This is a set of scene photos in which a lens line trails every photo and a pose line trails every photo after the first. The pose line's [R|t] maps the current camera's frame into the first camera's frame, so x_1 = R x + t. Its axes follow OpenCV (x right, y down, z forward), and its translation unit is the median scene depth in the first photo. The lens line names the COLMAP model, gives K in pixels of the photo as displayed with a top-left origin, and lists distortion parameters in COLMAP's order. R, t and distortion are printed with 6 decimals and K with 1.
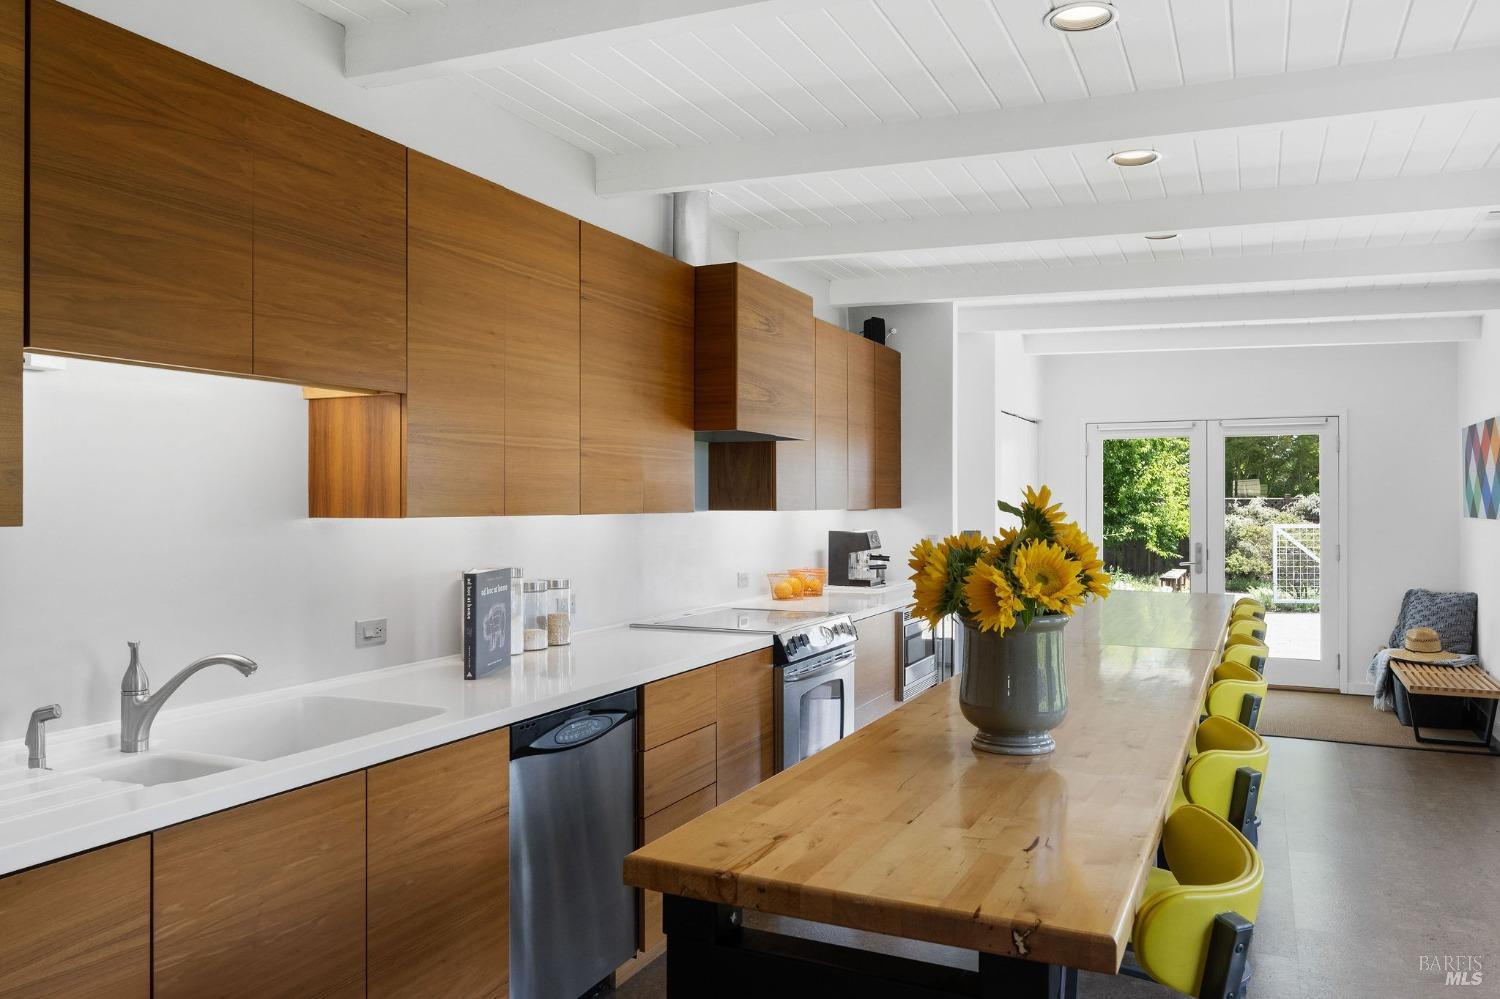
lens RADIAL K [[1122.1, 0, 750.0], [0, 1122.1, 499.5], [0, 0, 1]] dist [0.001724, 0.000726]
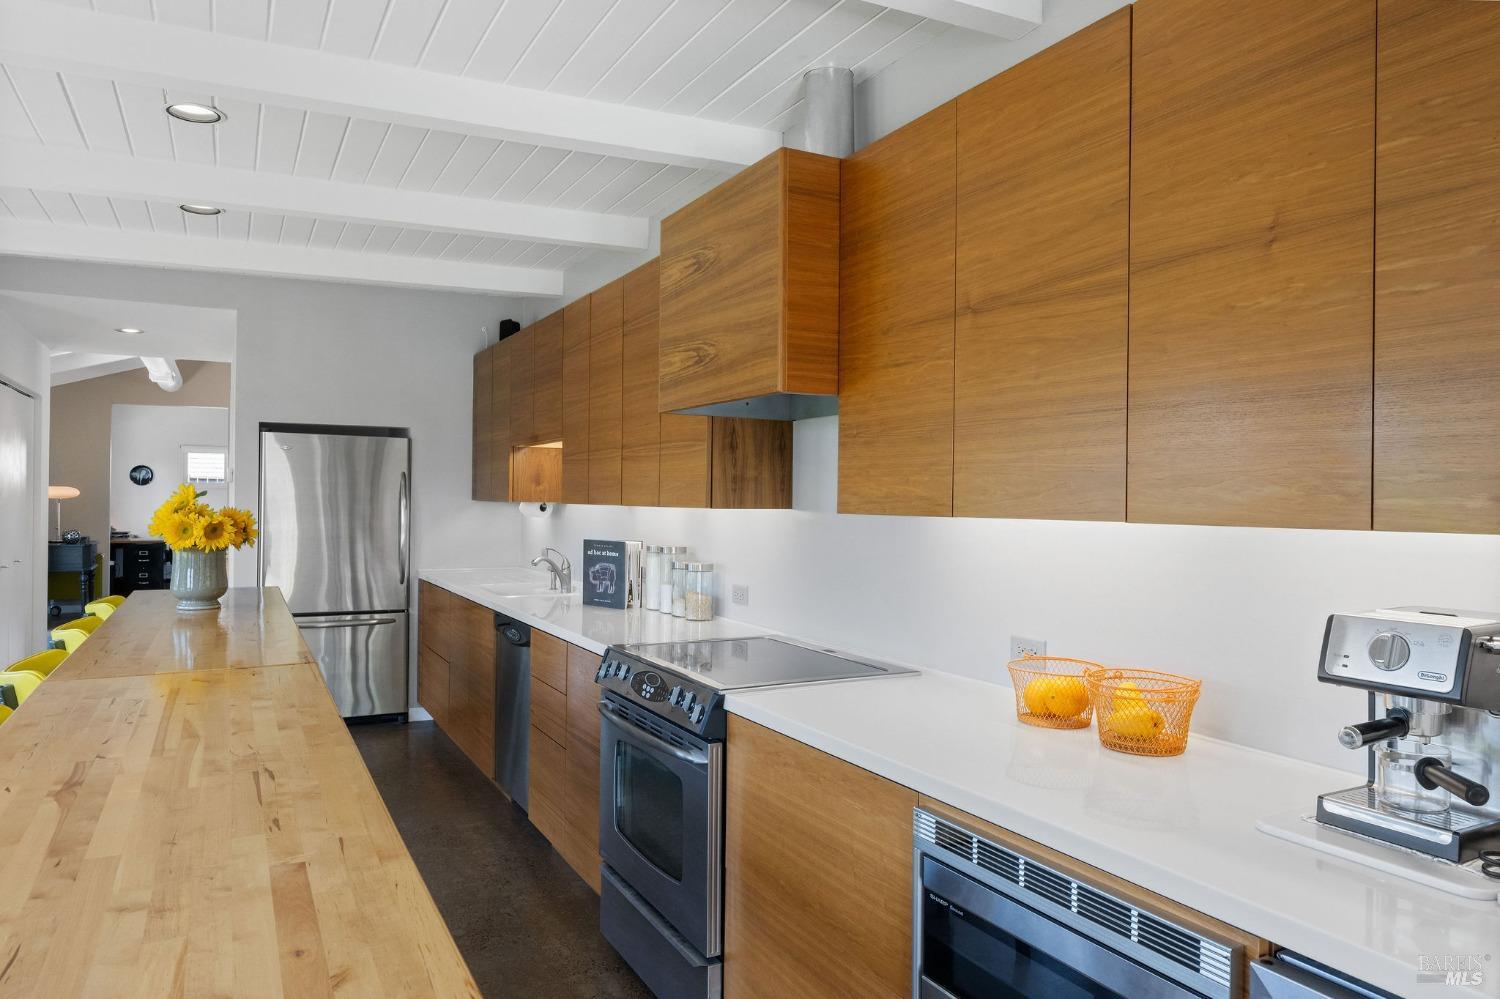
lens RADIAL K [[1008.5, 0, 750.0], [0, 1008.5, 499.5], [0, 0, 1]] dist [0.003588, 0.000517]
pose [[-0.619279, -0.005684, -0.785150, 0.063119], [-0.007963, 0.999968, -0.000958, 0.000606], [0.785130, 0.005659, -0.619305, 0.174401]]
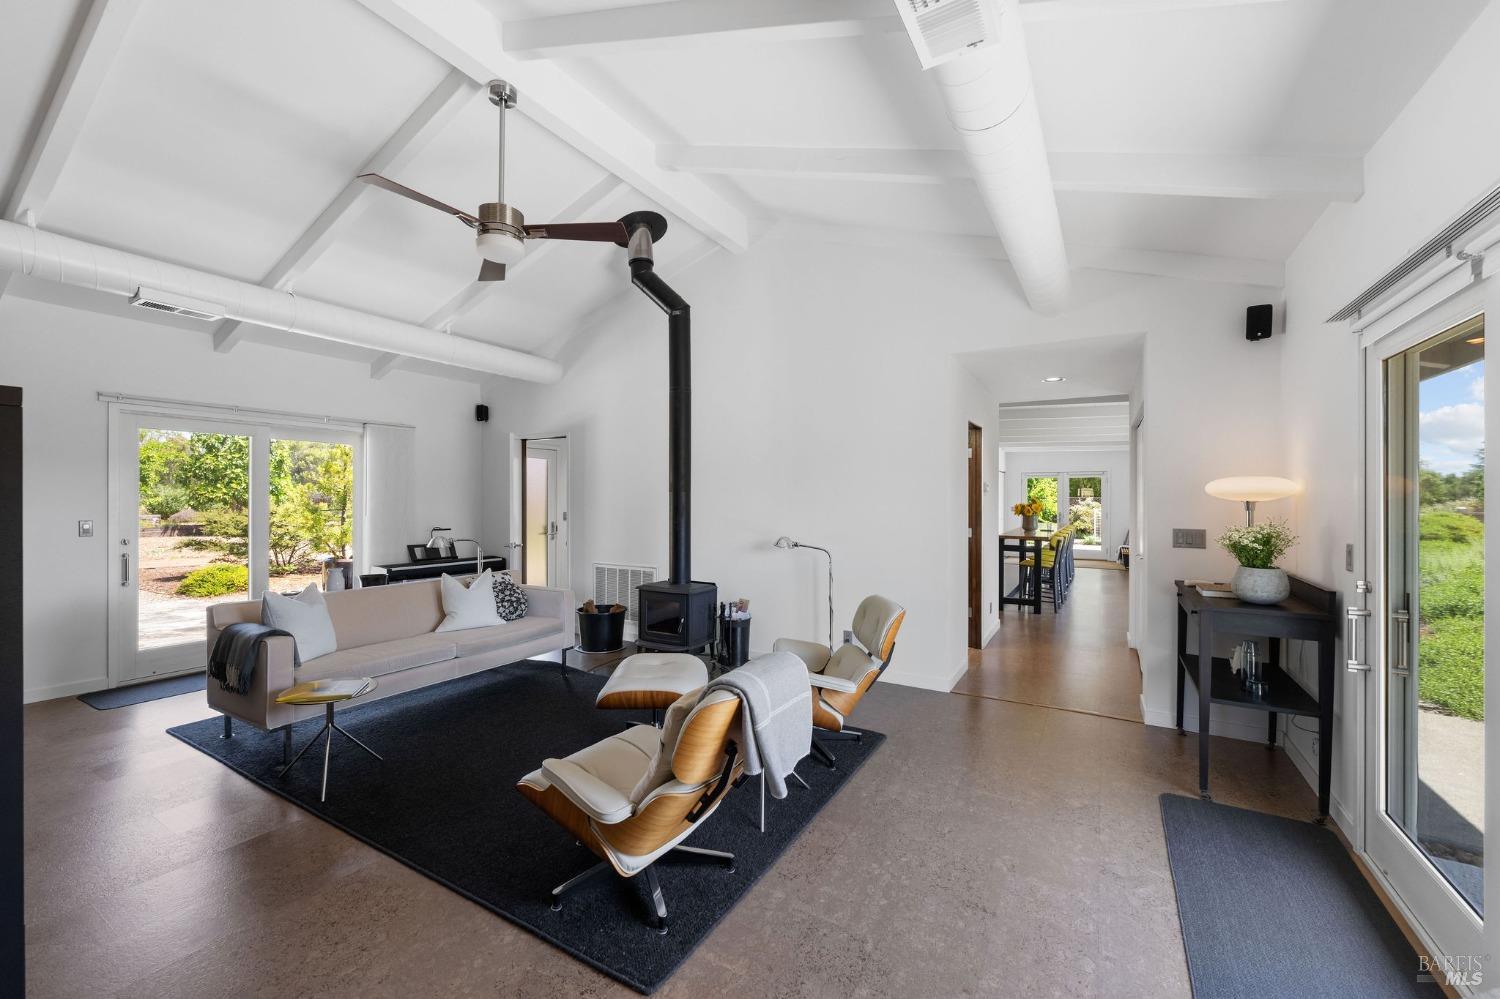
lens RADIAL K [[604.1, 0, 750.0], [0, 604.1, 499.5], [0, 0, 1]] dist [-0.001980, -0.000271]
pose [[0.995048, -0.000195, -0.099397, -0.311975], [0.000424, 0.999997, 0.002280, -0.001075], [0.099396, -0.002311, 0.995045, -0.814028]]
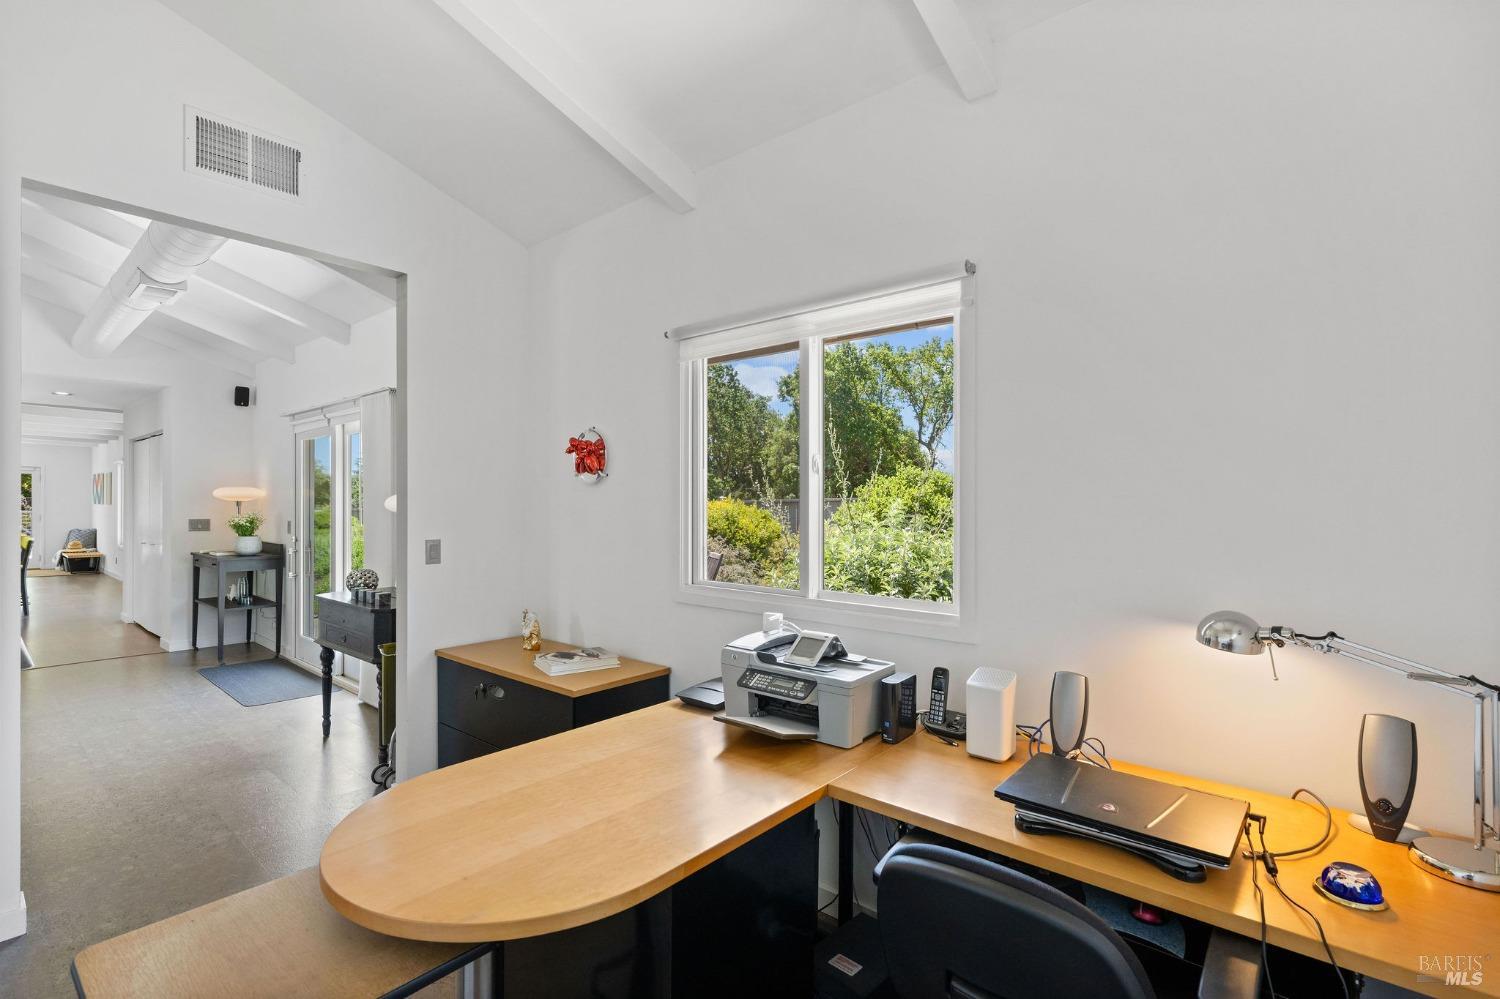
lens RADIAL K [[690.3, 0, 750.0], [0, 690.3, 499.5], [0, 0, 1]] dist [0.000324, -0.000332]
pose [[0.278785, -0.000328, 0.960354, -0.643226], [-0.003071, 0.999995, 0.001233, -0.003585], [-0.960349, -0.003293, 0.278782, -1.196076]]
